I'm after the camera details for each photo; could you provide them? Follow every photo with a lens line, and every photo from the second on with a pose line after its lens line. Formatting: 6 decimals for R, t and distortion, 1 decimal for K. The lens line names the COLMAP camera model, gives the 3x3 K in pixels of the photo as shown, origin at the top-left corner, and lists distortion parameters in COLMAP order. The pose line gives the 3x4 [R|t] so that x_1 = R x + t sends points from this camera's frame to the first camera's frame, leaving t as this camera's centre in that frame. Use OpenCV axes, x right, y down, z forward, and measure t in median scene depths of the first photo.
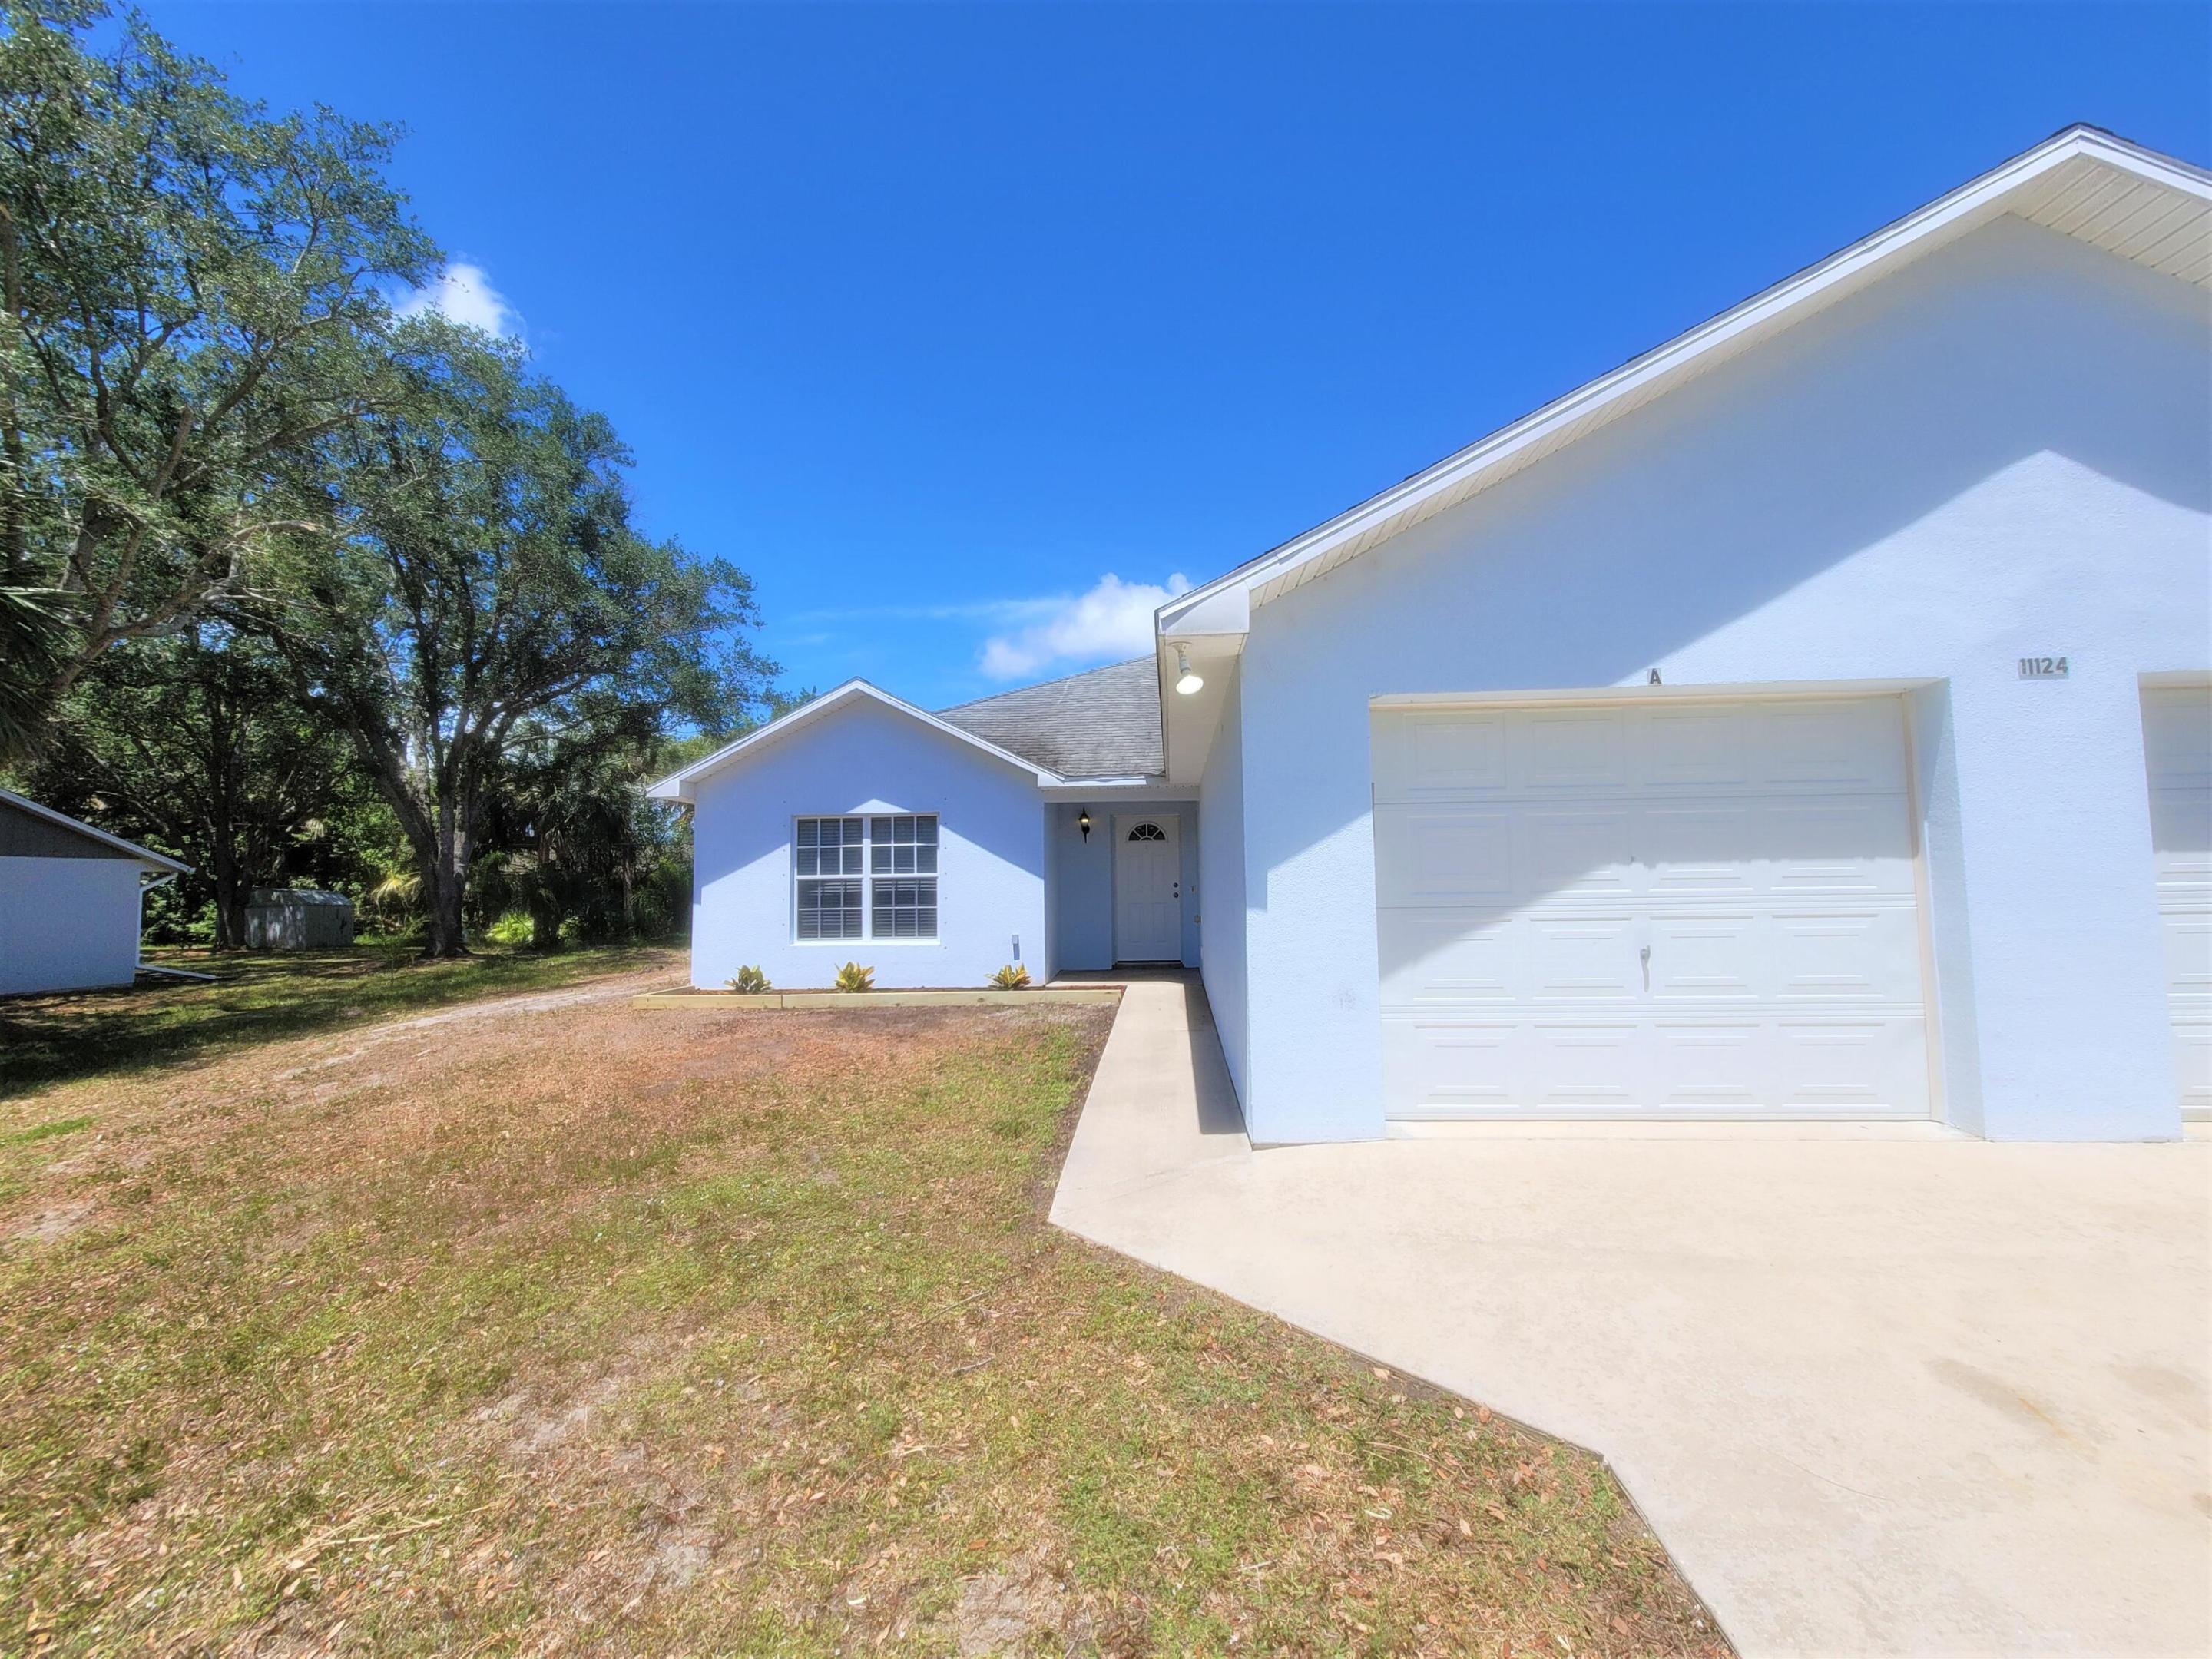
lens RADIAL K [[901.4, 0, 1109.0], [0, 901.4, 822.7], [0, 0, 1]] dist [-0.005434, 0.000646]
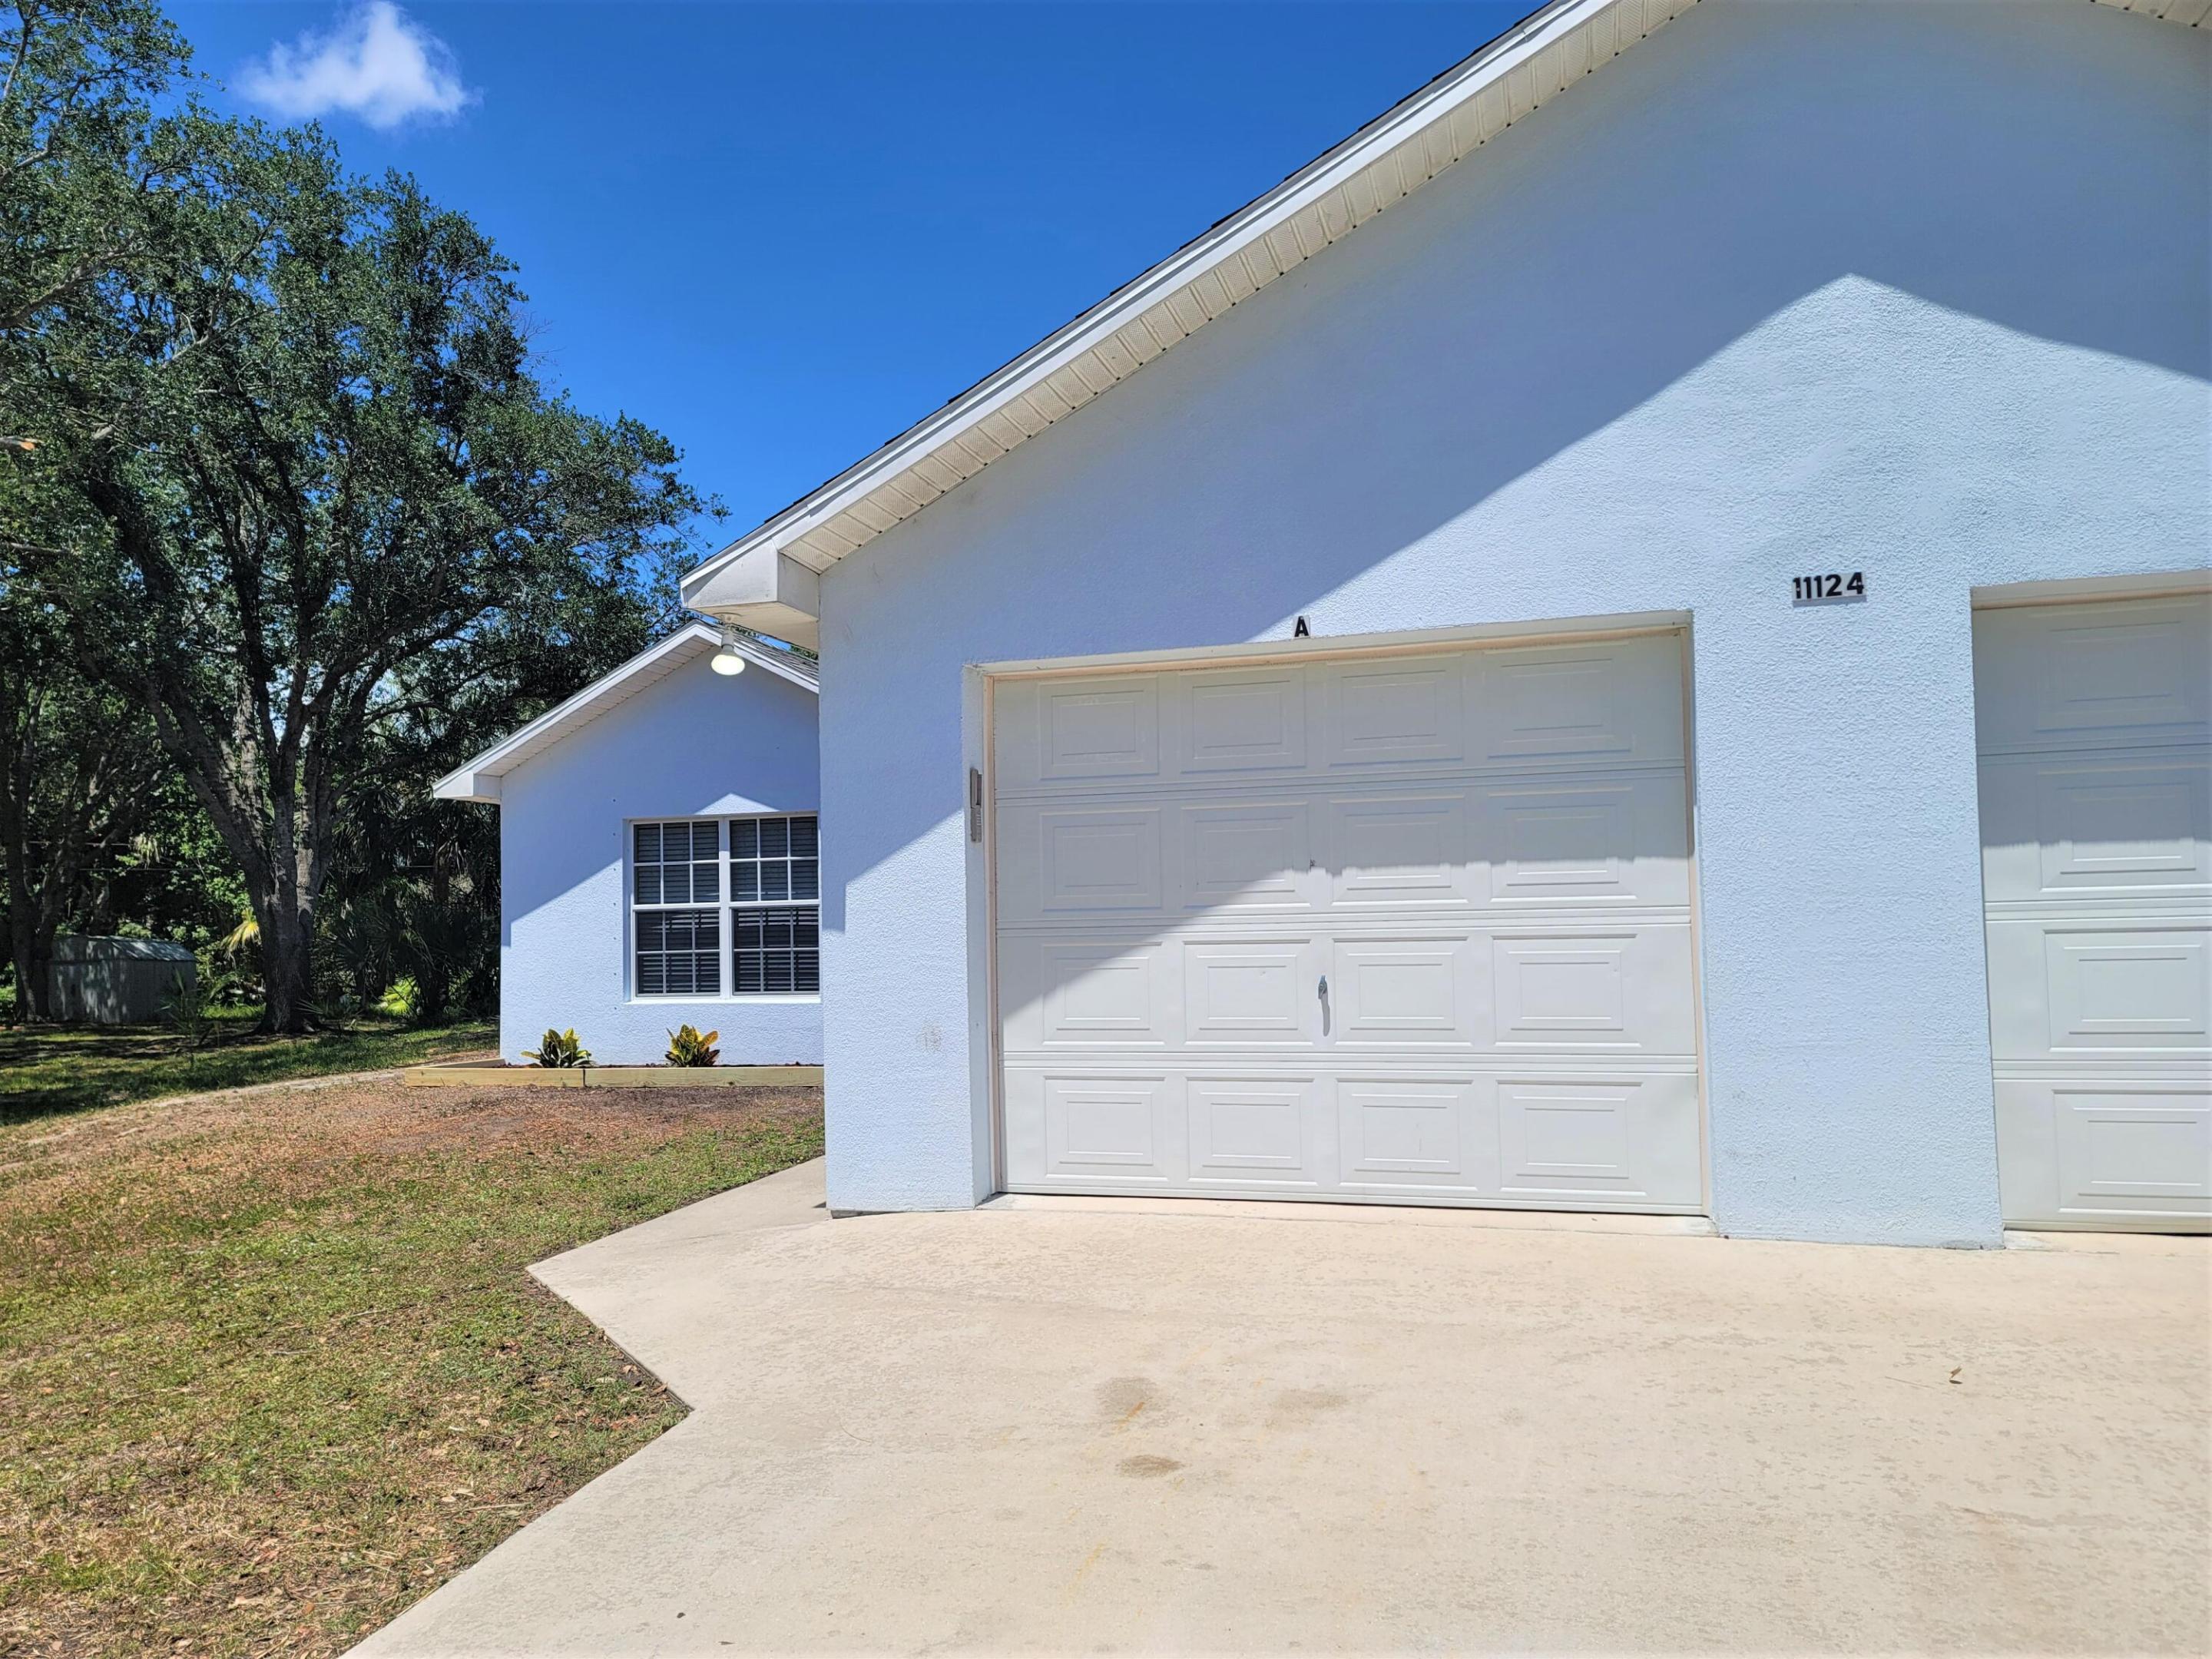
lens RADIAL K [[1614.0, 0, 1083.0], [0, 1614.0, 864.8], [0, 0, 1]] dist [0.043901, 0.001724]
pose [[0.974033, -0.013950, -0.225974, 0.283742], [0.020696, 0.999407, 0.027511, -0.000205], [0.225457, -0.031473, 0.973745, -0.153896]]
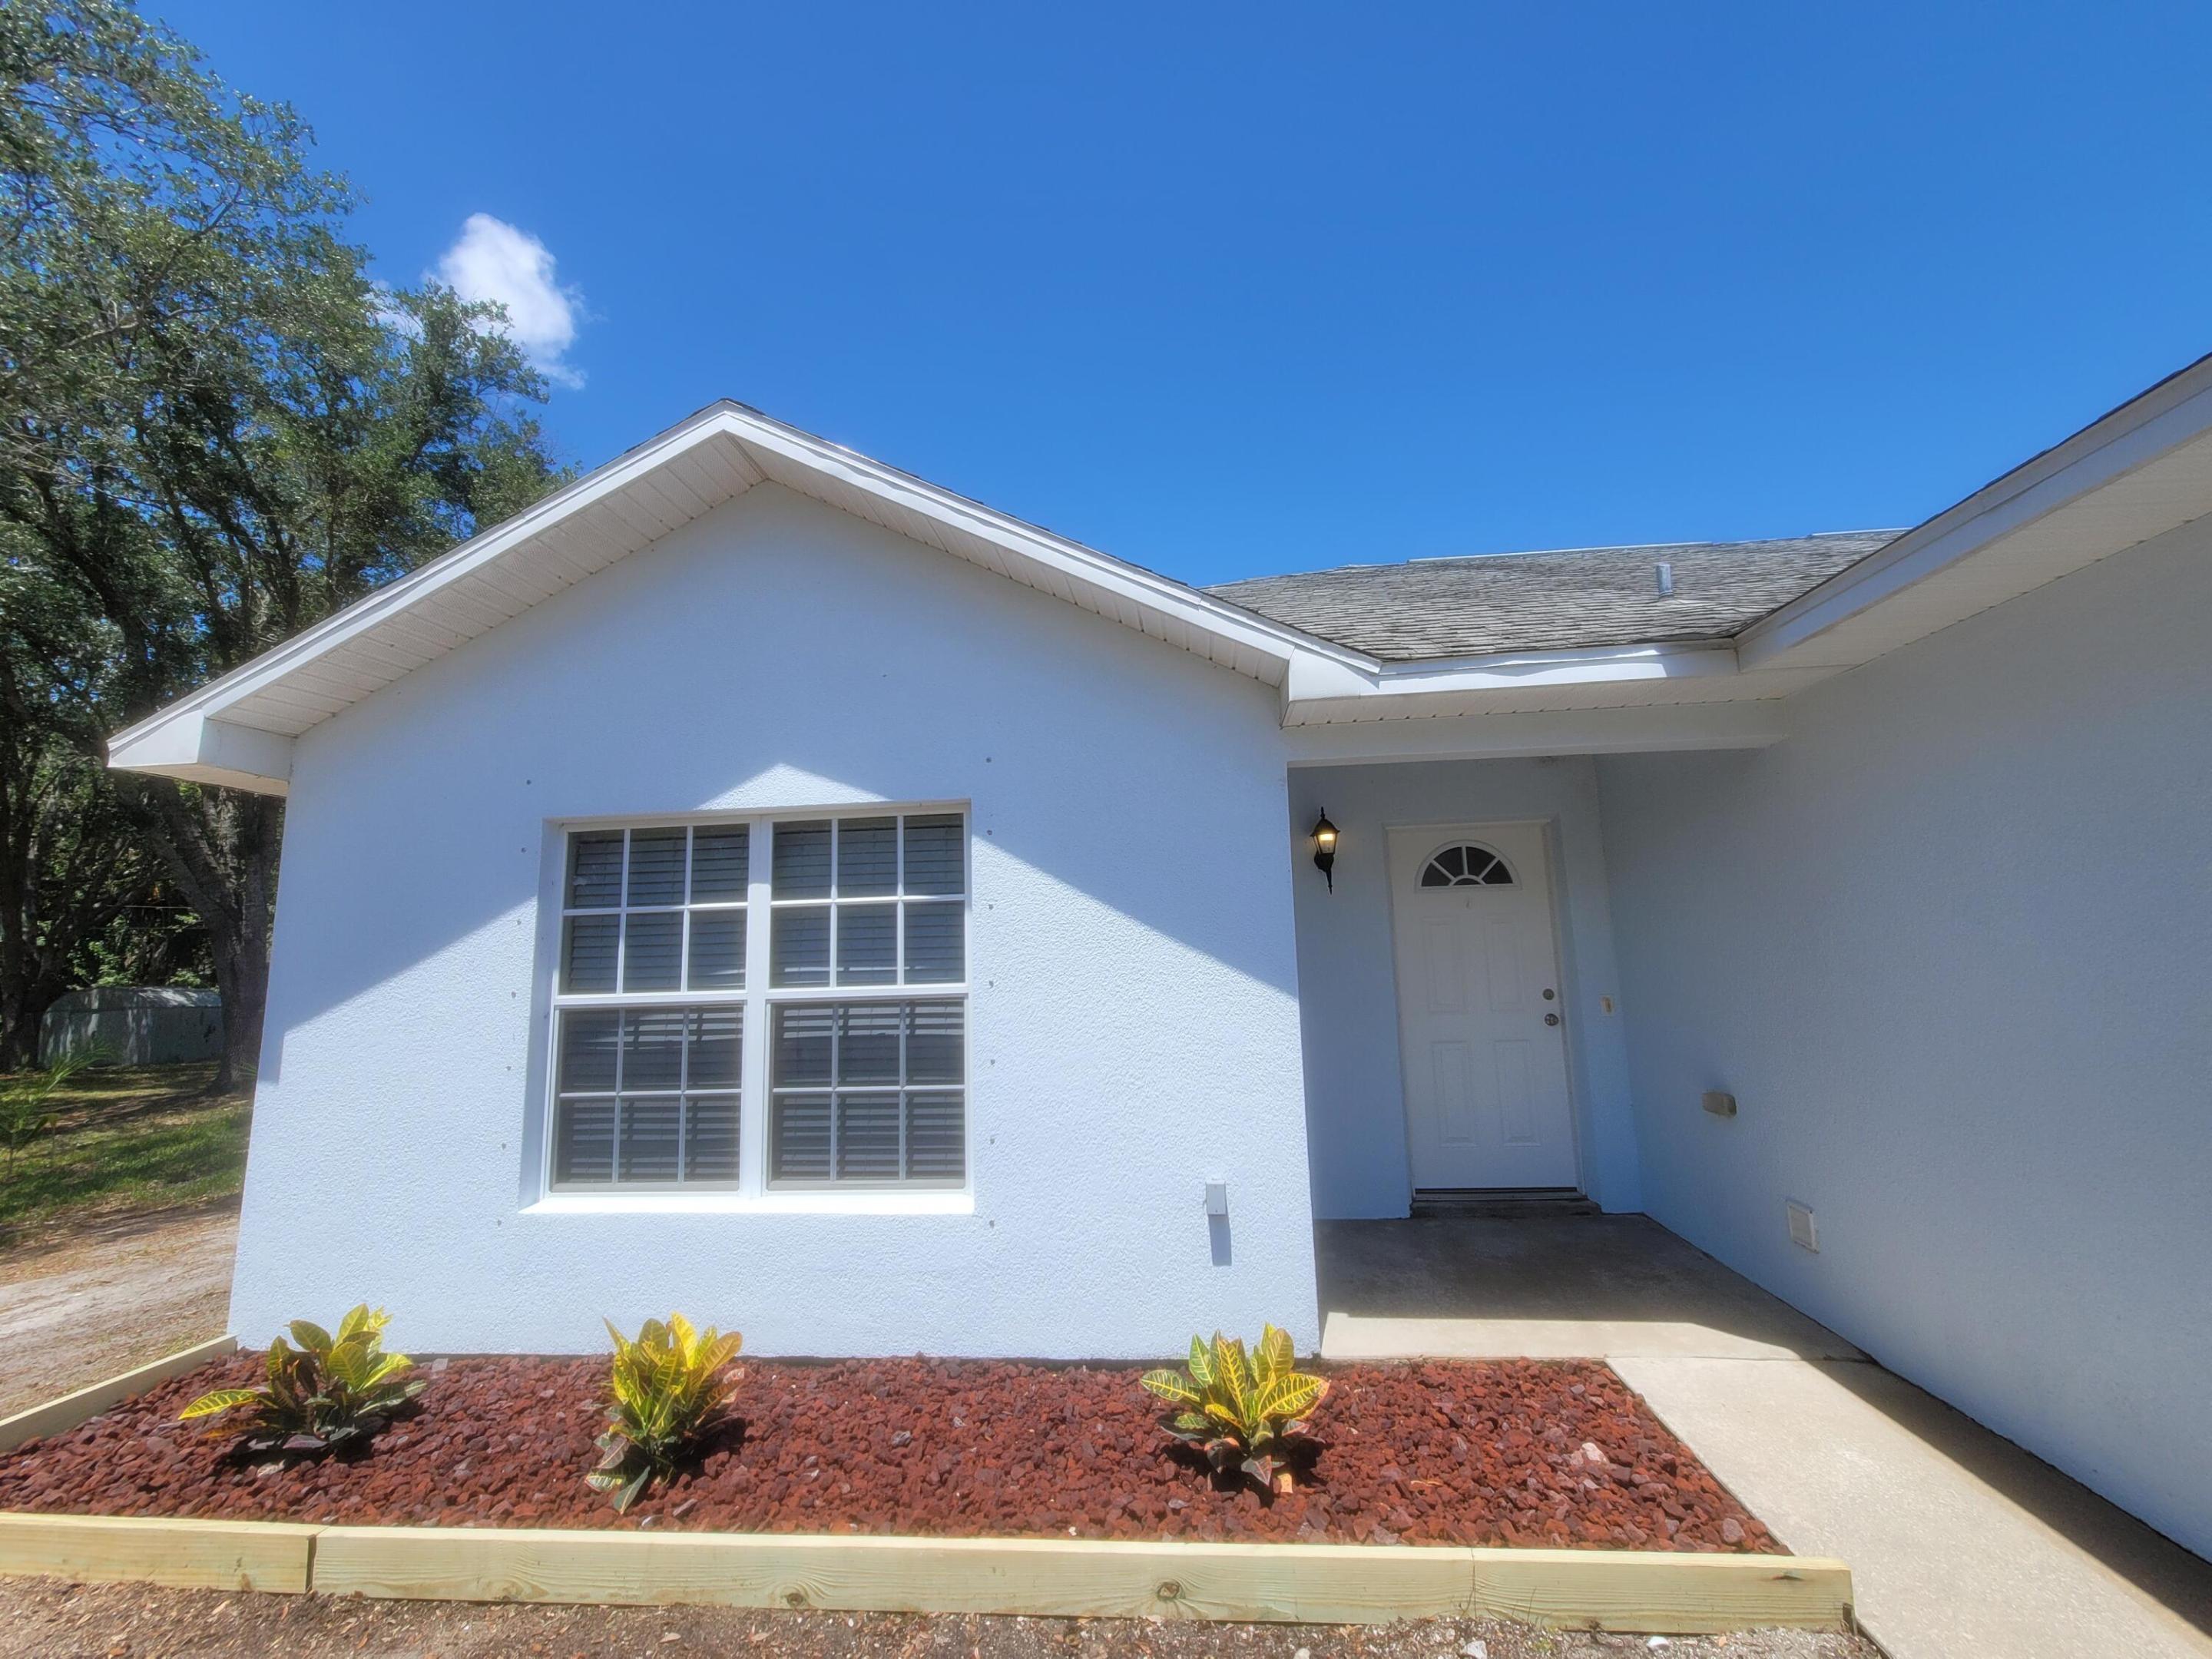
lens RADIAL K [[901.4, 0, 1109.0], [0, 901.4, 822.7], [0, 0, 1]] dist [-0.005434, 0.000646]
pose [[0.999583, -0.018586, -0.022111, -0.128455], [0.016735, 0.996563, -0.081131, 0.024675], [0.023543, 0.080727, 0.996458, 0.662180]]
